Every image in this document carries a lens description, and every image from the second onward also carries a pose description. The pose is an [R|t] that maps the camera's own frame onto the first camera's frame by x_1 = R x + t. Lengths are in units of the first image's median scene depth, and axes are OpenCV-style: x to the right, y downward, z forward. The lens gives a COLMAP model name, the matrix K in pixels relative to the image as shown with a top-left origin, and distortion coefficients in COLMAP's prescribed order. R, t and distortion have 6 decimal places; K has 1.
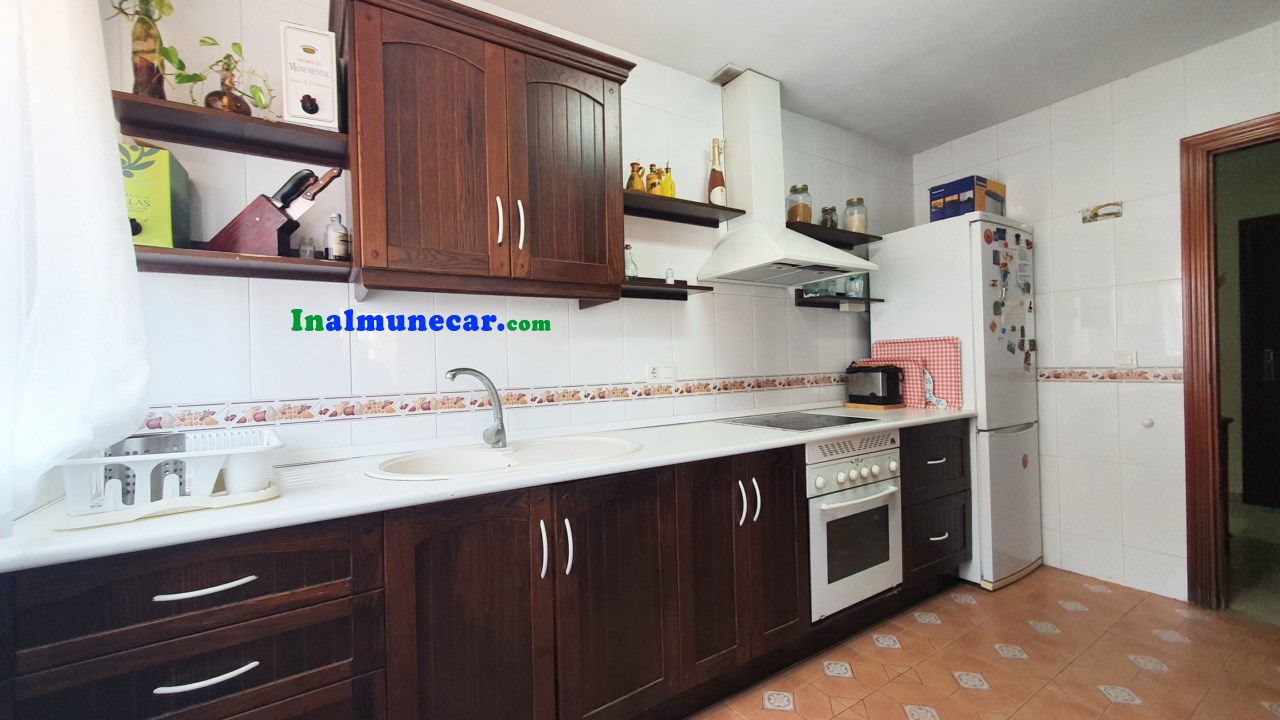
lens RADIAL K [[506.4, 0, 634.7], [0, 506.4, 362.0], [0, 0, 1]] dist [0.000596, -0.000804]
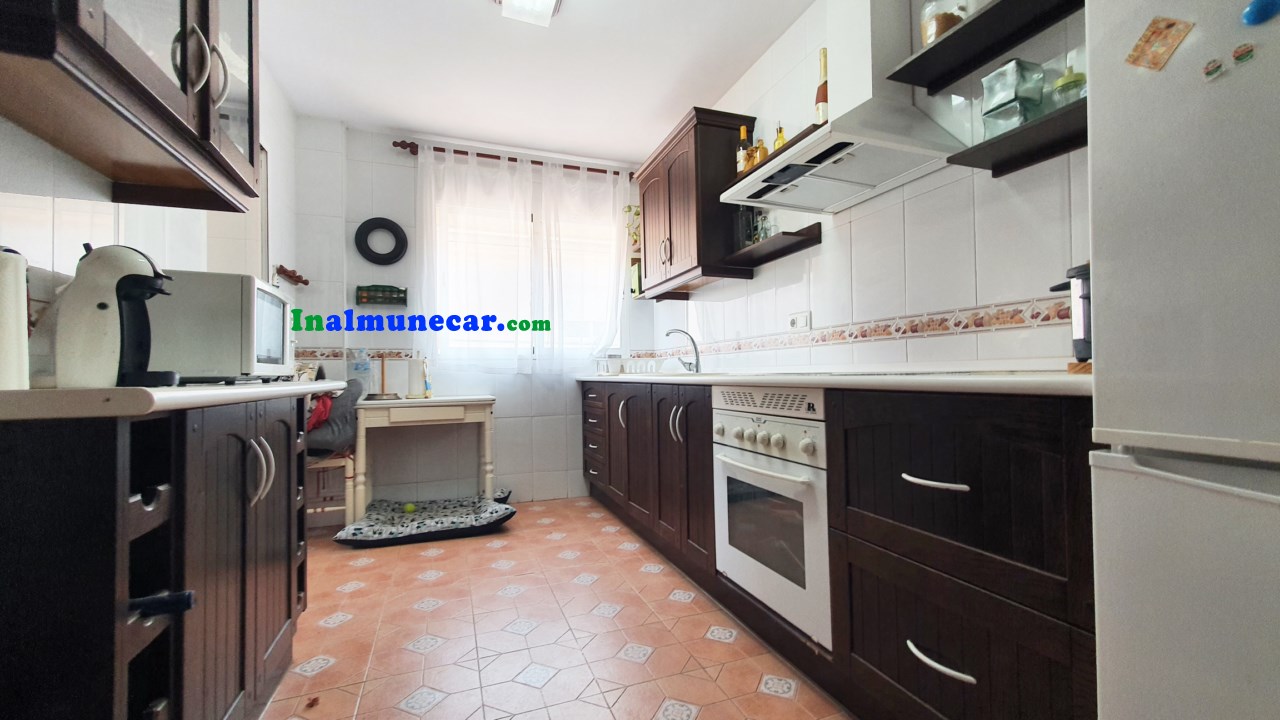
lens RADIAL K [[506.4, 0, 638.0], [0, 506.4, 362.6], [0, 0, 1]] dist [0.000596, -0.000804]
pose [[-0.198759, 0.008763, -0.980009, 1.170865], [0.027065, 0.999628, 0.003450, 0.093784], [0.979675, -0.025838, -0.198923, 0.924016]]
